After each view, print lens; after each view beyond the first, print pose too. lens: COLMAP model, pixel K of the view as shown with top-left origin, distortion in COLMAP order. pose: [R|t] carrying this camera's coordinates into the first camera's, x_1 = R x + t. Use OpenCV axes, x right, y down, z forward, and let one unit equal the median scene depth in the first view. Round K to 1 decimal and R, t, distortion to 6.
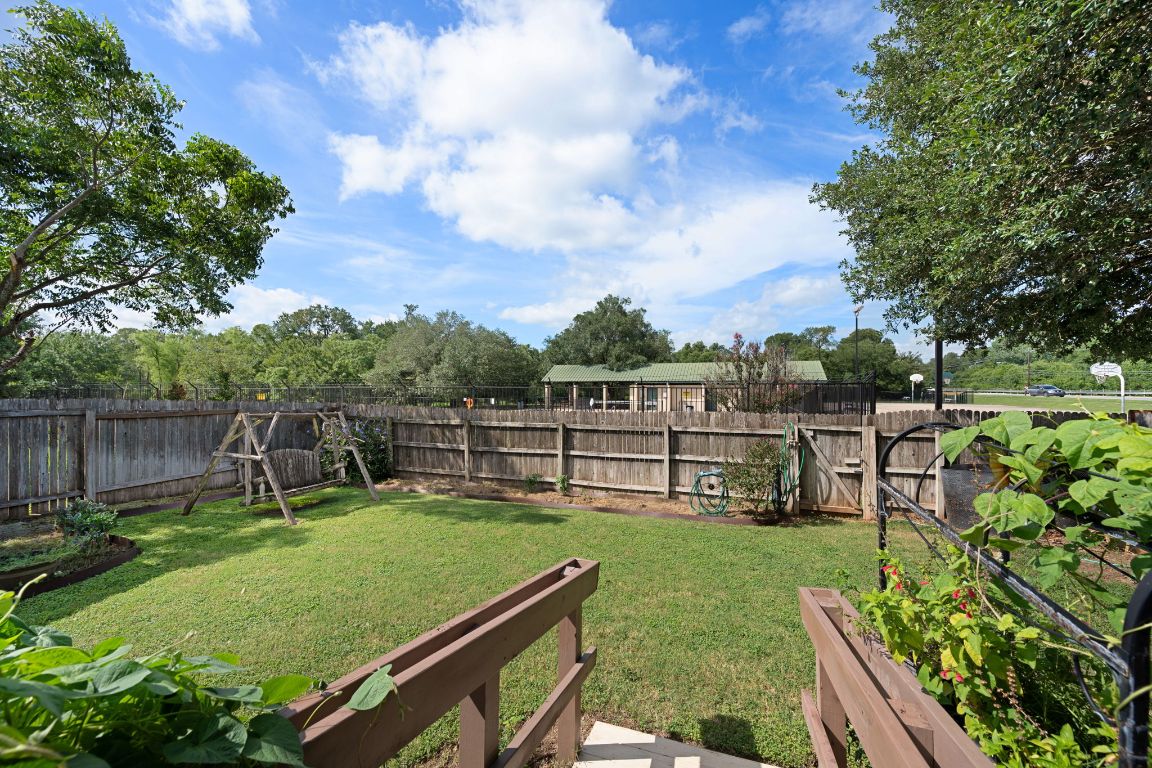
lens RADIAL K [[446.9, 0, 576.1], [0, 446.9, 383.9], [0, 0, 1]] dist [-0.002711, -0.000352]
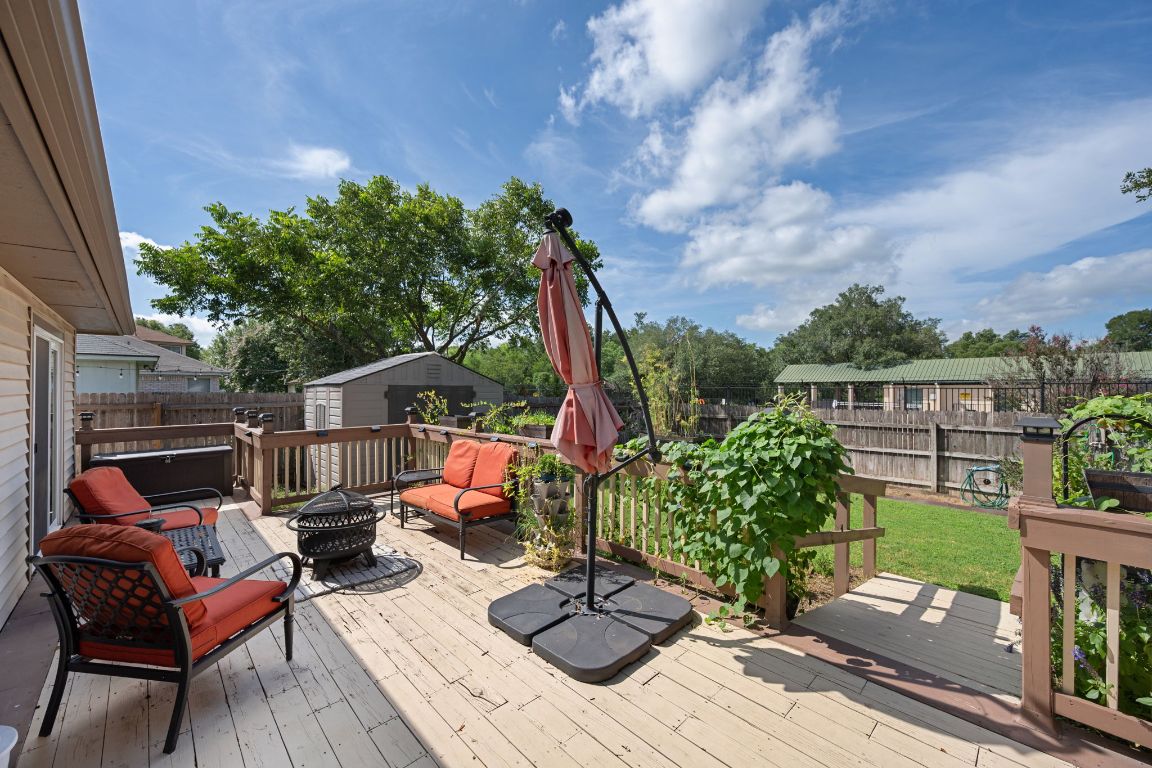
lens RADIAL K [[452.9, 0, 570.5], [0, 452.9, 386.9], [0, 0, 1]] dist [0.000853, -0.000165]
pose [[0.887574, -0.003931, -0.460648, -0.021475], [0.006026, 0.999977, 0.003076, -0.000930], [0.460625, -0.005506, 0.887578, -0.112272]]
